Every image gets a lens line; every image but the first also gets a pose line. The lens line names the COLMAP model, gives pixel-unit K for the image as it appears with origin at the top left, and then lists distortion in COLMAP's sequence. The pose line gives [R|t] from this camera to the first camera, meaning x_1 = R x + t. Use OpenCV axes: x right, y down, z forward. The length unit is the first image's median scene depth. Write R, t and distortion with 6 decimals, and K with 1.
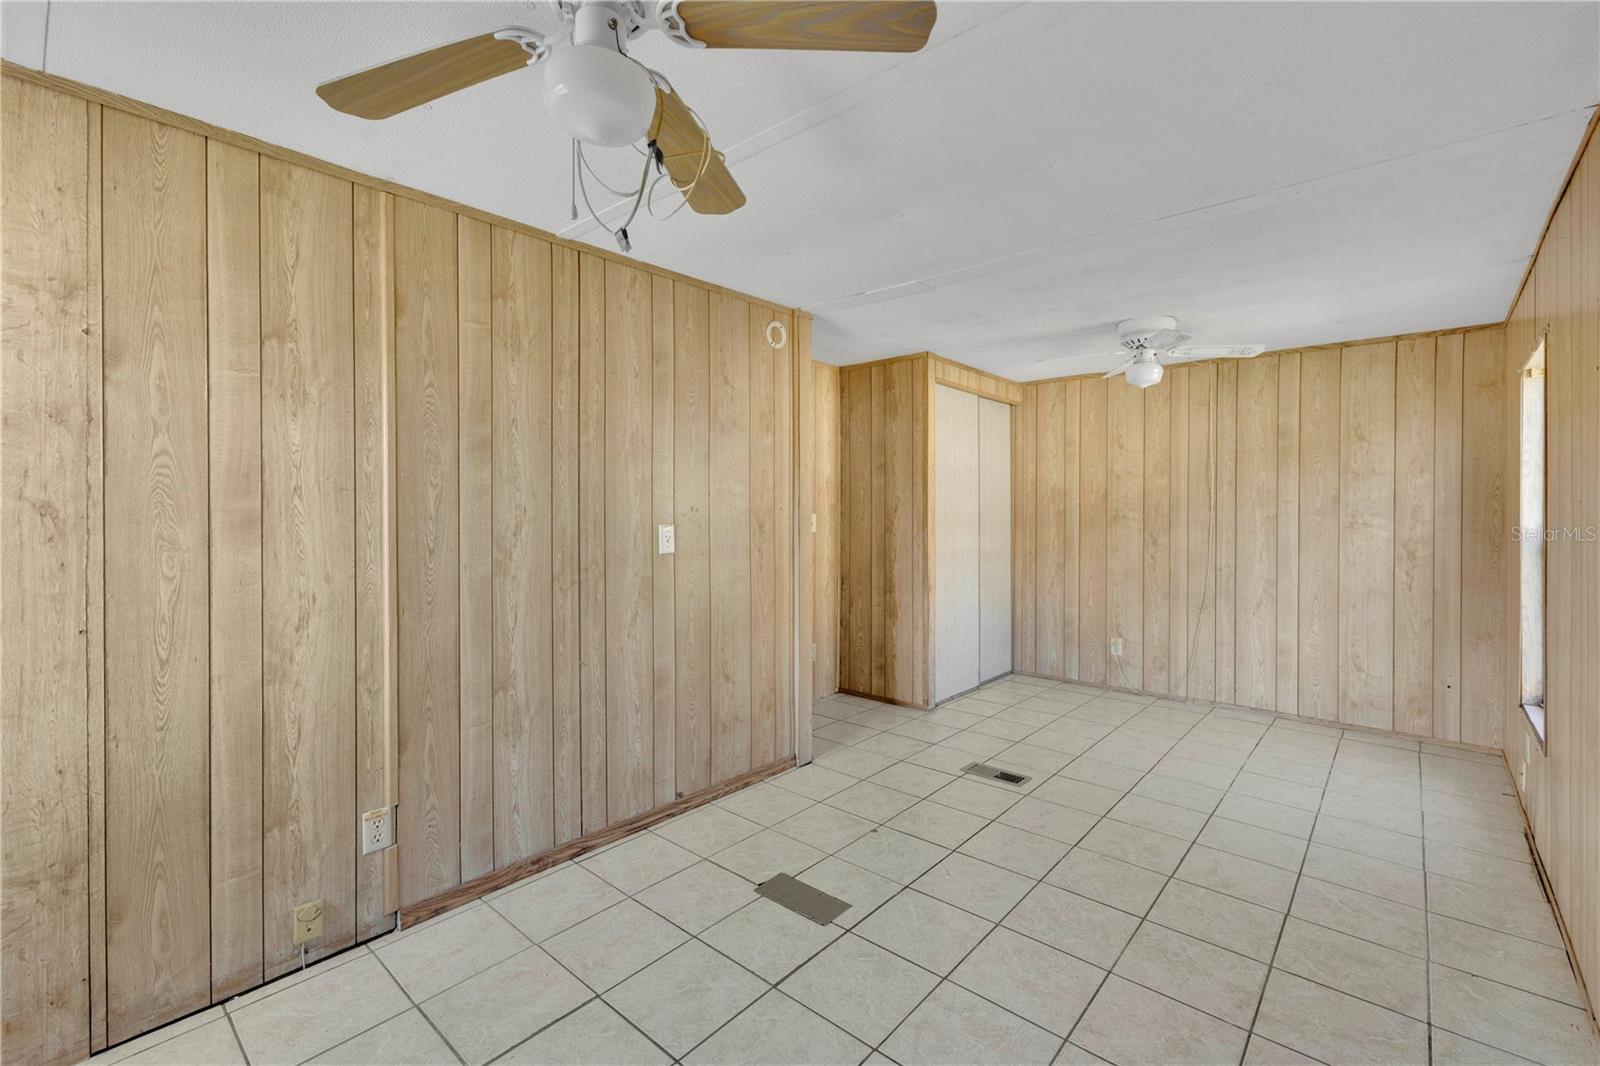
lens RADIAL K [[697.5, 0, 799.9], [0, 697.5, 510.3], [0, 0, 1]] dist [-0.000749, -0.000024]
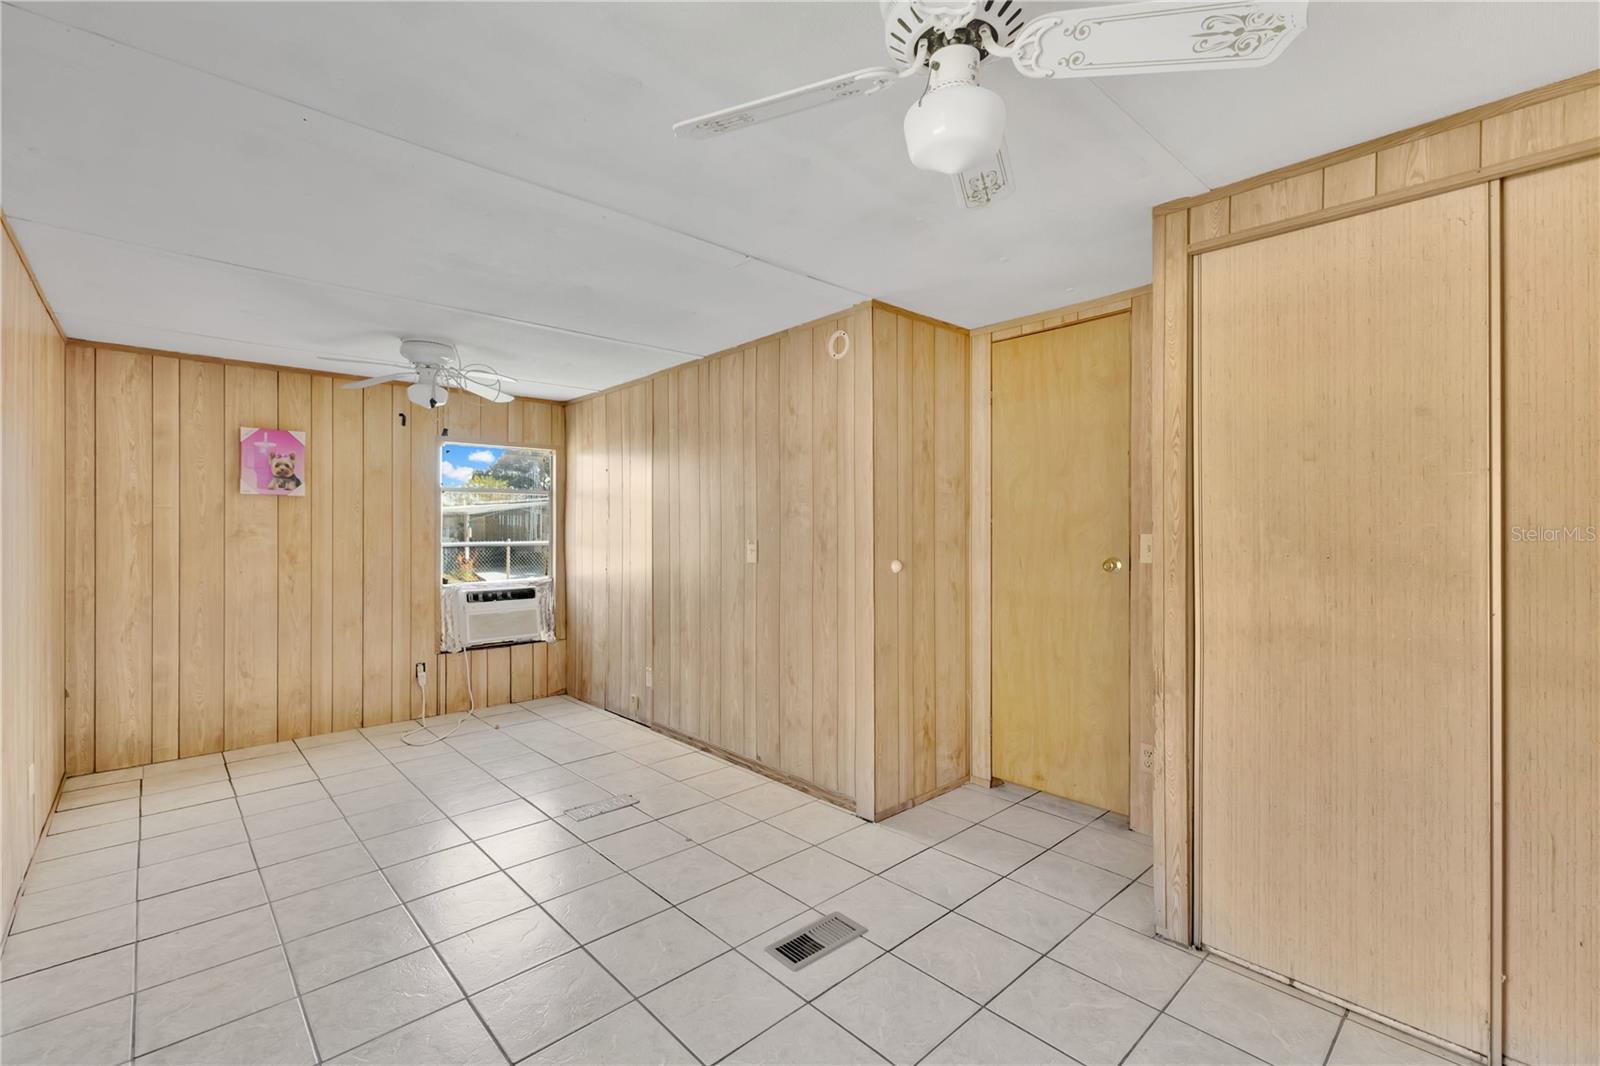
lens RADIAL K [[687.2, 0, 800.0], [0, 687.2, 533.0], [0, 0, 1]] dist [-0.002543, -0.000803]
pose [[-0.098675, 0.001569, -0.995118, 0.988307], [-0.002278, 0.999996, 0.001803, 0.004416], [0.995117, 0.002445, -0.098671, 1.137203]]
